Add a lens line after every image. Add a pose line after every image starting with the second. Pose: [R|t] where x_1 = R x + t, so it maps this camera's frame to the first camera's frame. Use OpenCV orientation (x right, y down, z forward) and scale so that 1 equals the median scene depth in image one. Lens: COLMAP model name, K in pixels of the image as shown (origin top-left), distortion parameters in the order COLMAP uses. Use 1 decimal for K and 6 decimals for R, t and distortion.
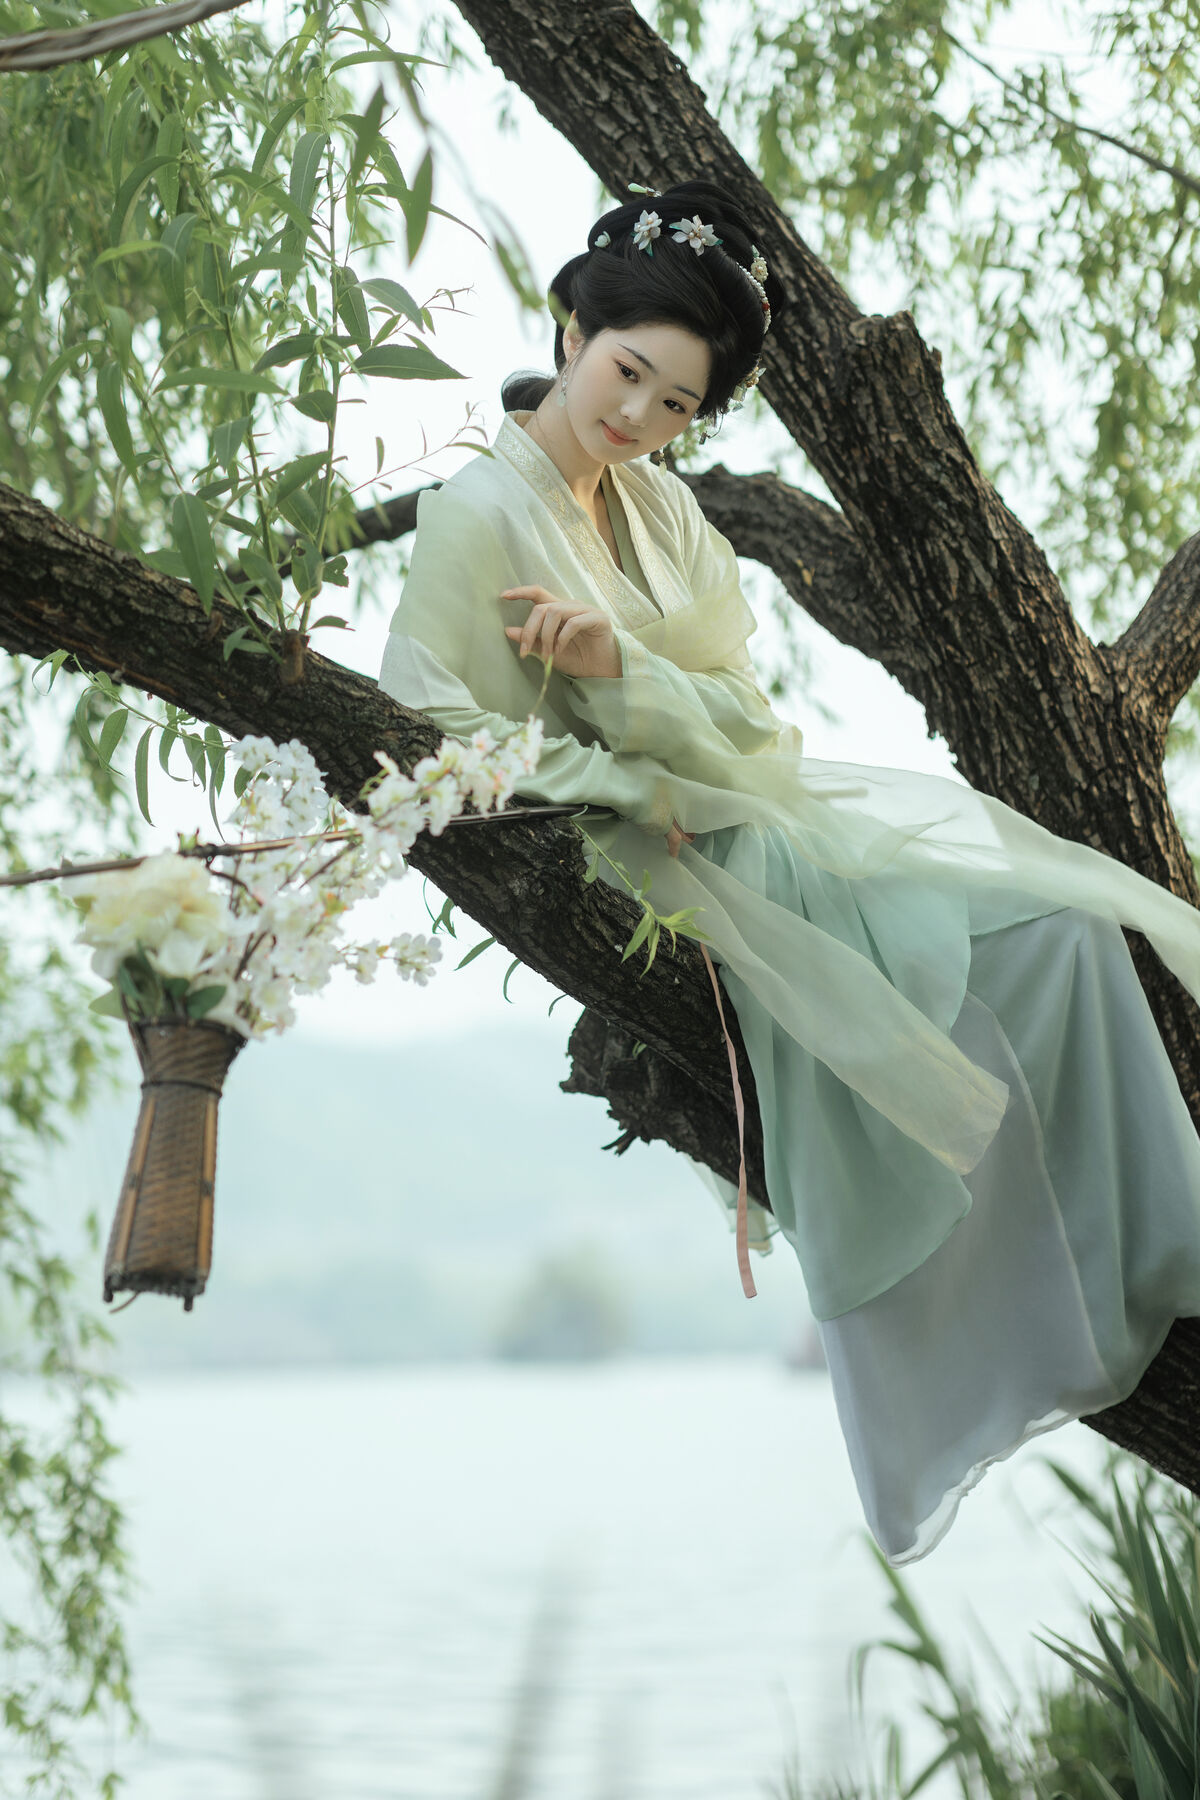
lens RADIAL K [[4451.6, 0, 599.2], [0, 4451.6, 889.0], [0, 0, 1]] dist [0.096807, 0.000000]
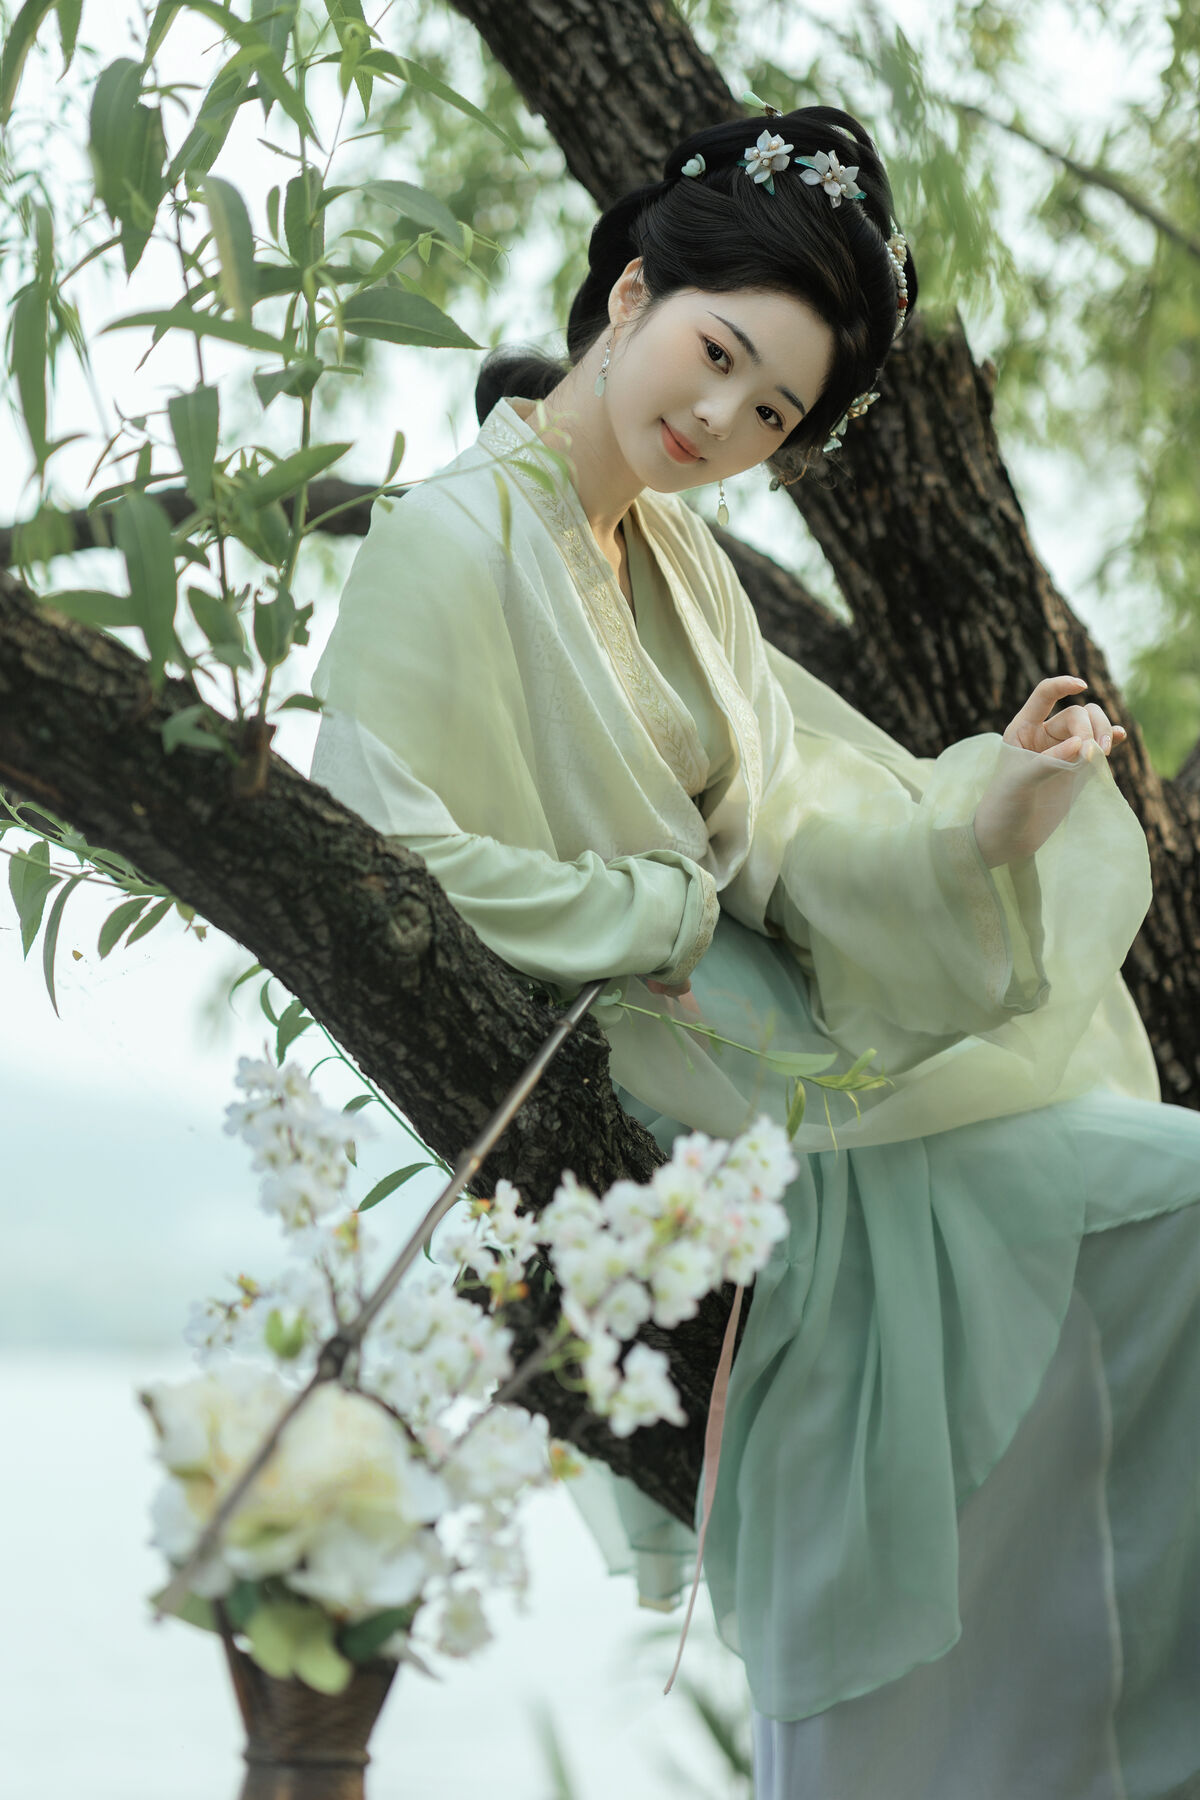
lens RADIAL K [[4451.6, 0, 590.7], [0, 4451.6, 894.6], [0, 0, 1]] dist [0.096807, 0.000000]
pose [[0.982535, 0.067009, 0.173597, -0.109285], [-0.067421, 0.997718, -0.003528, -0.027641], [-0.173437, -0.008238, 0.984811, 0.295664]]
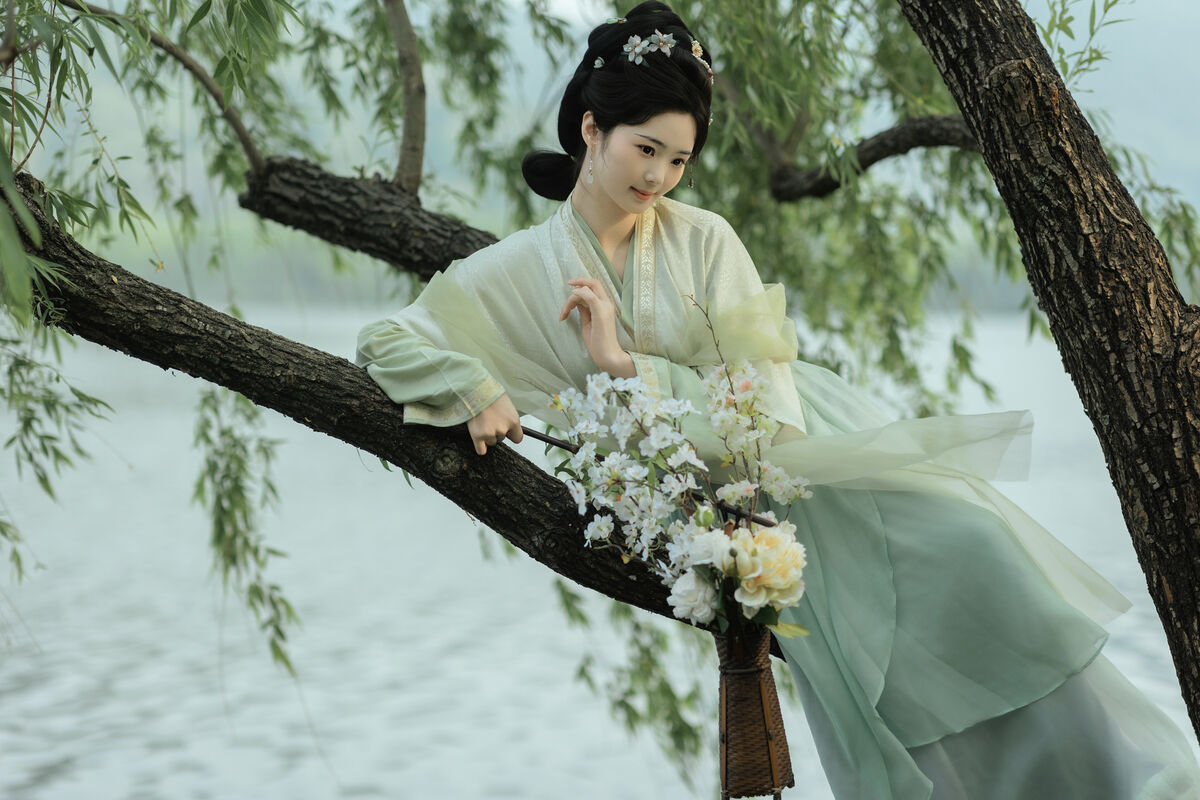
lens RADIAL K [[2967.7, 0, 583.6], [0, 2967.7, 393.2], [0, 0, 1]] dist [0.096807, 0.000000]
pose [[0.828980, 0.061814, -0.555852, 0.460078], [0.022960, 0.989274, 0.144255, -0.162905], [0.558807, -0.132347, 0.818669, 0.188210]]
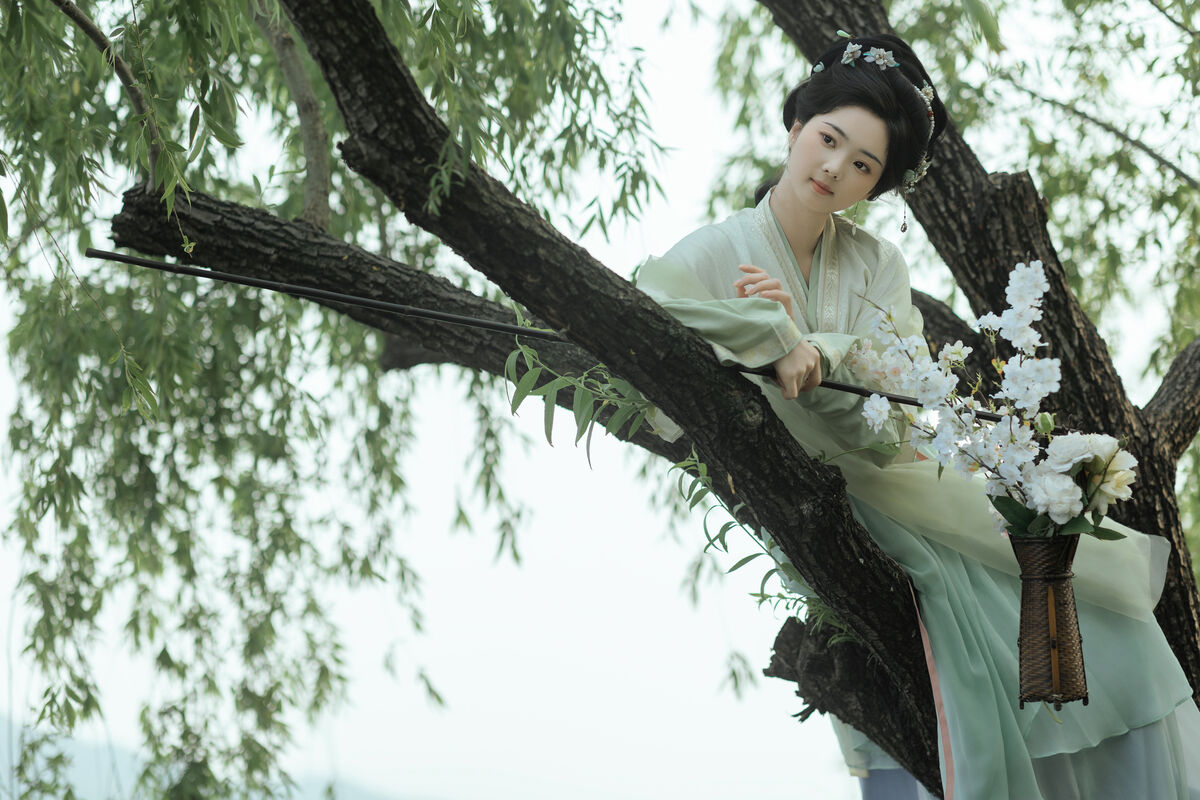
lens RADIAL K [[2967.7, 0, 642.9], [0, 2967.7, 366.2], [0, 0, 1]] dist [0.096807, 0.000000]
pose [[0.992916, 0.090496, 0.076993, -0.129114], [-0.081262, 0.989964, -0.115618, 0.060154], [-0.086683, 0.108542, 0.990305, 0.037508]]
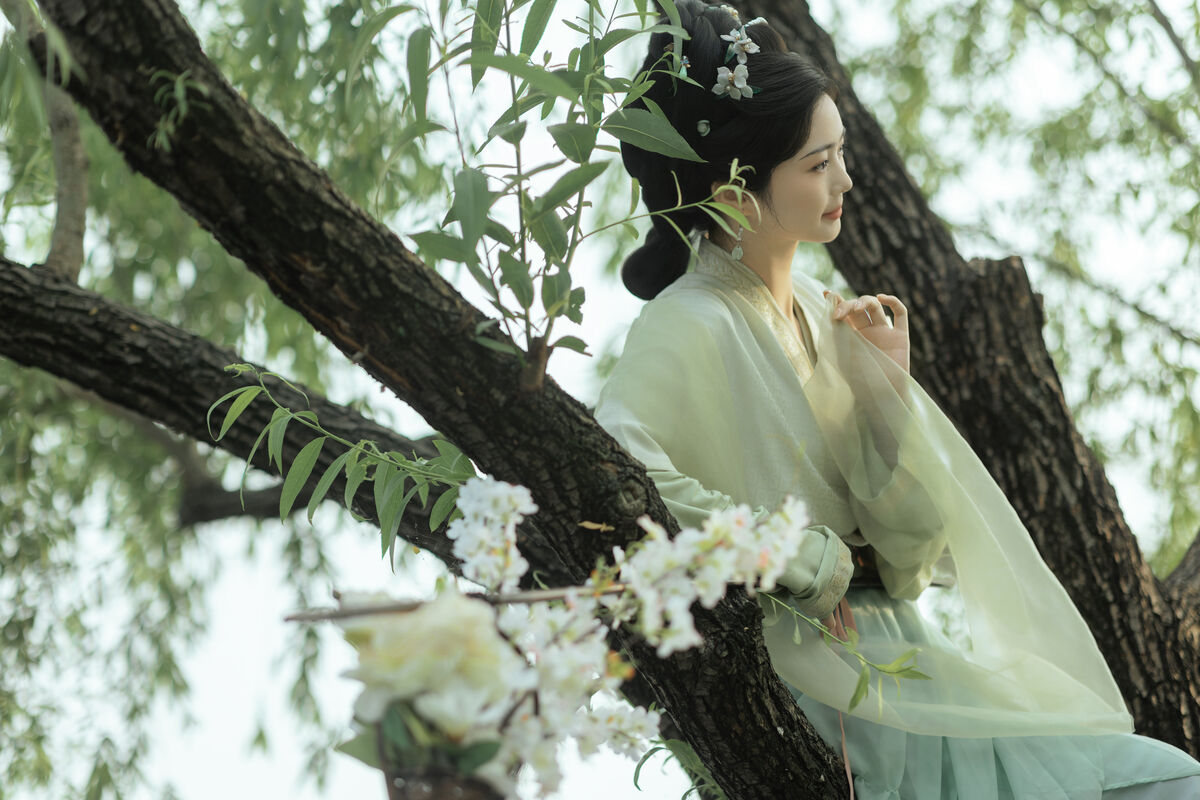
lens RADIAL K [[2967.7, 0, 607.9], [0, 2967.7, 426.7], [0, 0, 1]] dist [0.096807, 0.000000]
pose [[0.986801, 0.142036, 0.077777, -0.085159], [-0.122877, 0.969589, -0.211656, 0.082952], [-0.105475, 0.199305, 0.974245, 0.294435]]
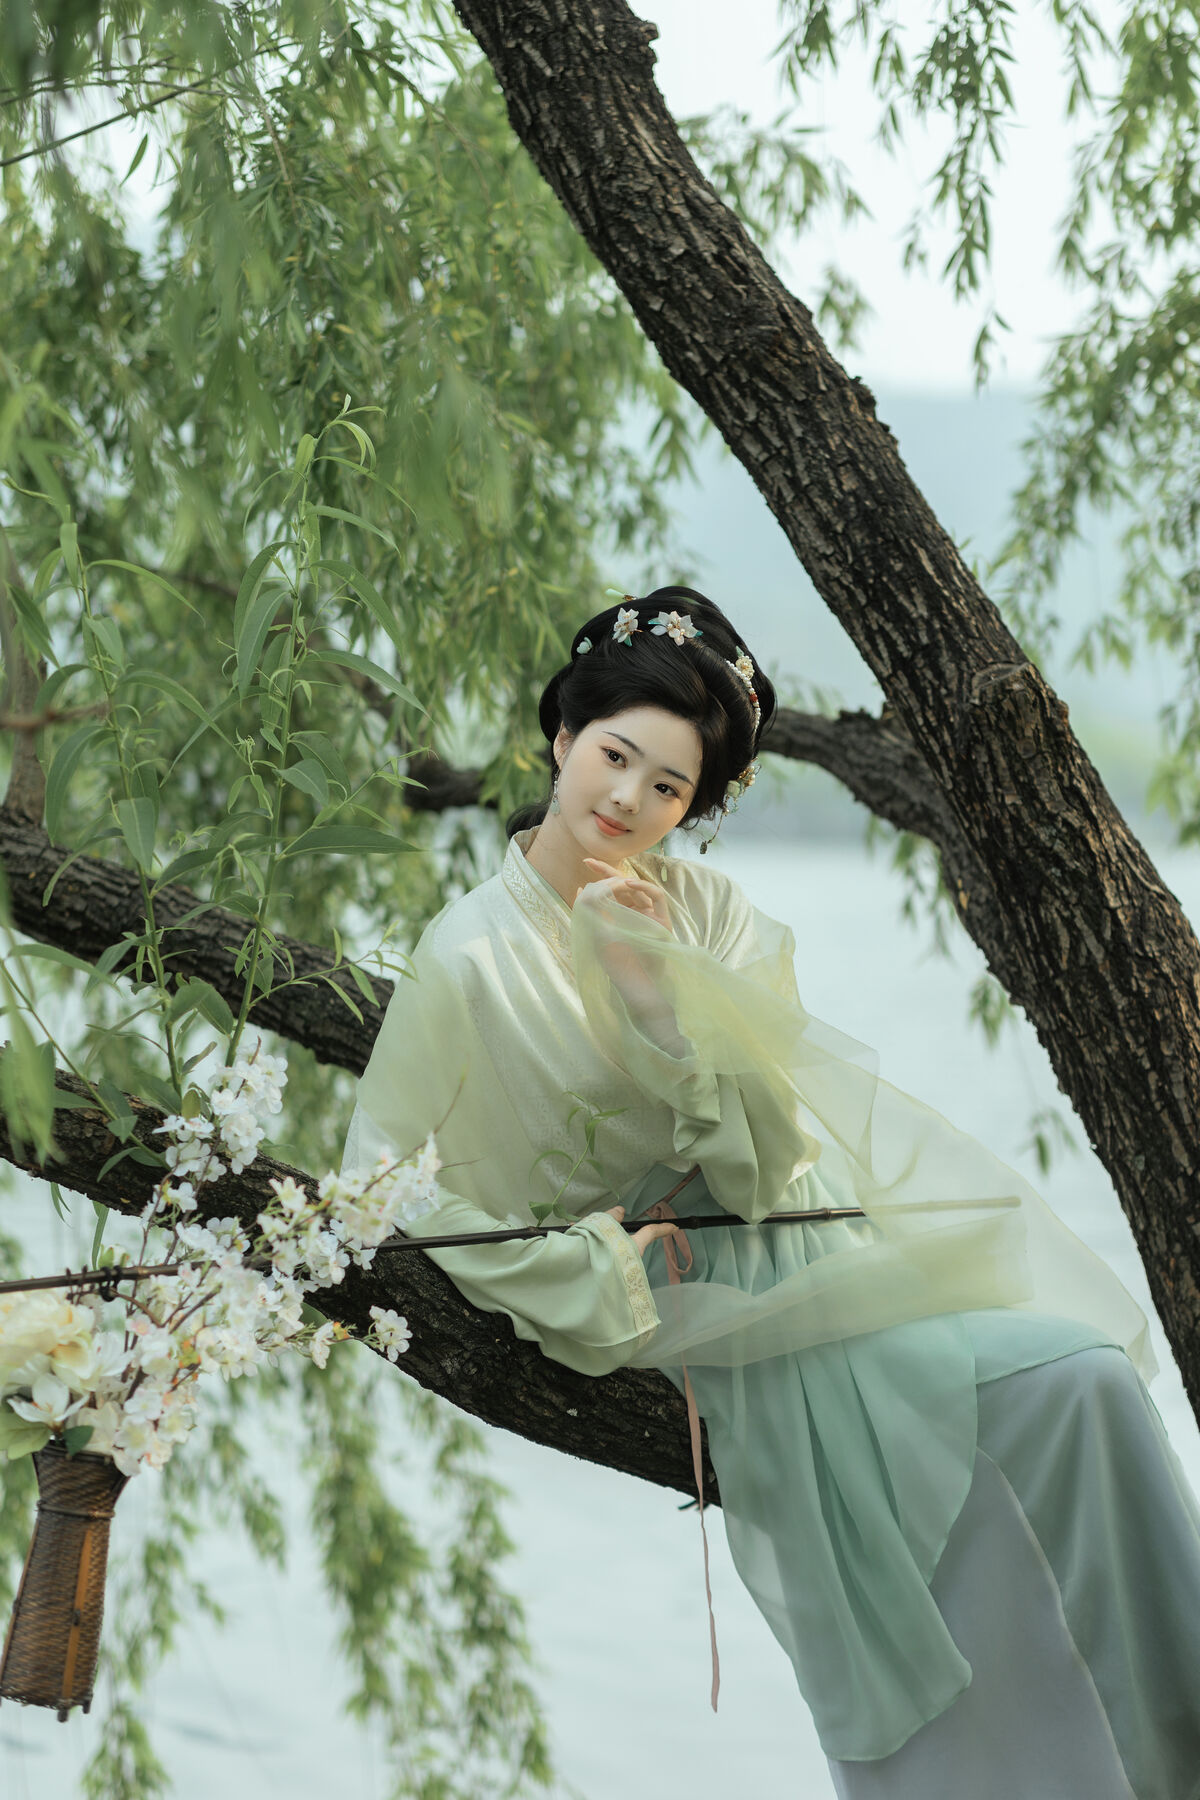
lens RADIAL K [[4451.6, 0, 568.0], [0, 4451.6, 890.9], [0, 0, 1]] dist [0.096807, 0.000000]
pose [[0.959406, 0.052311, -0.277135, 0.243008], [-0.015130, 0.990779, 0.134638, -0.210152], [0.281622, -0.124980, 0.951351, 0.053063]]
